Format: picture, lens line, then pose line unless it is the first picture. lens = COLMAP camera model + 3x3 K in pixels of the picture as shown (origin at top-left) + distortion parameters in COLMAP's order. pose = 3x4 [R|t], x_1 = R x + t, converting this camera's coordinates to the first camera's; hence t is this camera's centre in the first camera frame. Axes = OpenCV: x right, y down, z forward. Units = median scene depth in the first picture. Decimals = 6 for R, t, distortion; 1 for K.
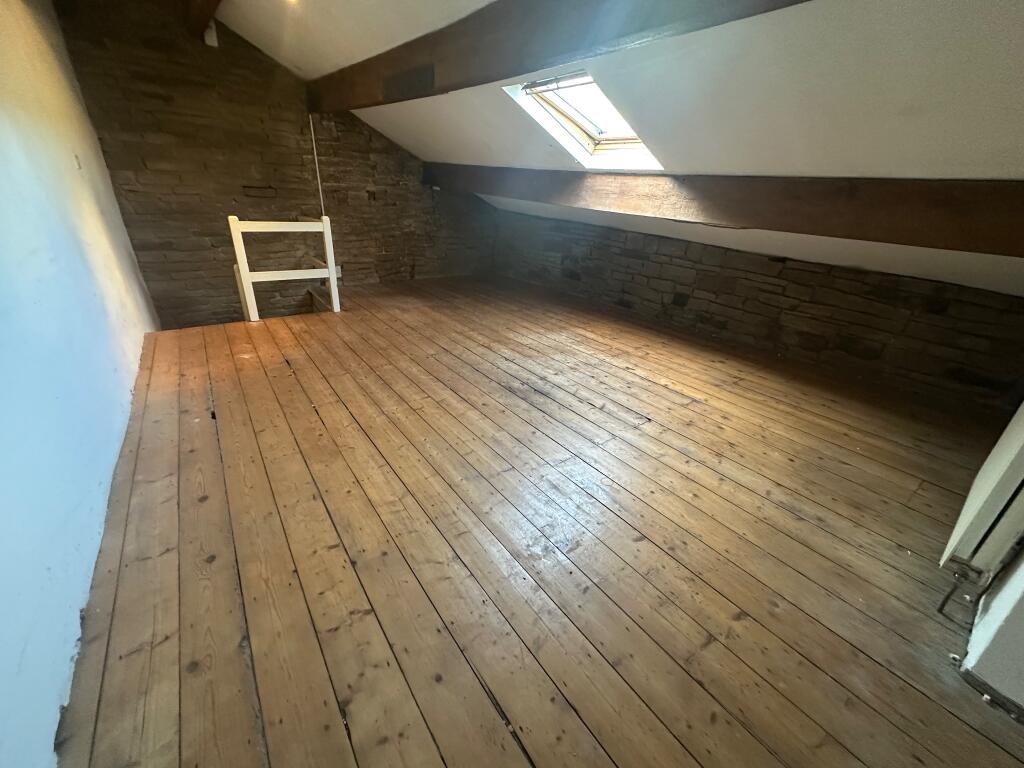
lens RADIAL K [[411.3, 0, 512.0], [0, 411.3, 384.0], [0, 0, 1]] dist [-0.001072, -0.000277]
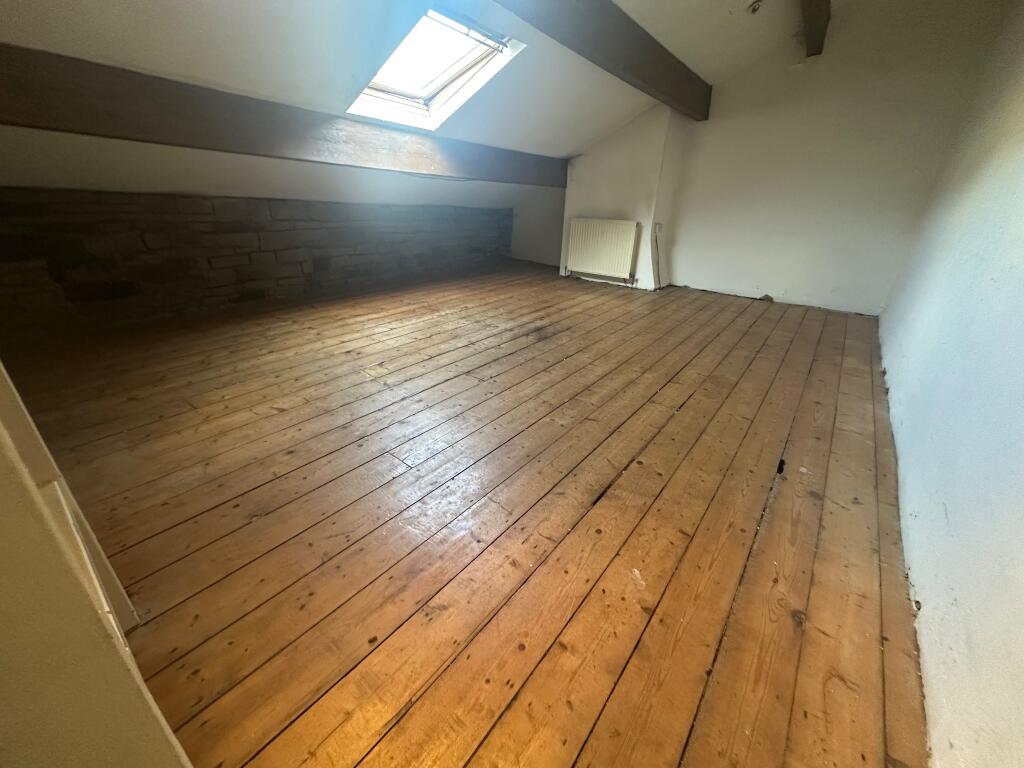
lens RADIAL K [[411.3, 0, 512.0], [0, 411.3, 384.0], [0, 0, 1]] dist [-0.001072, -0.000277]
pose [[-0.270079, -0.455491, 0.848284, -1.045405], [0.365910, 0.766368, 0.528006, -0.544005], [-0.890599, 0.452999, -0.040312, 1.261821]]
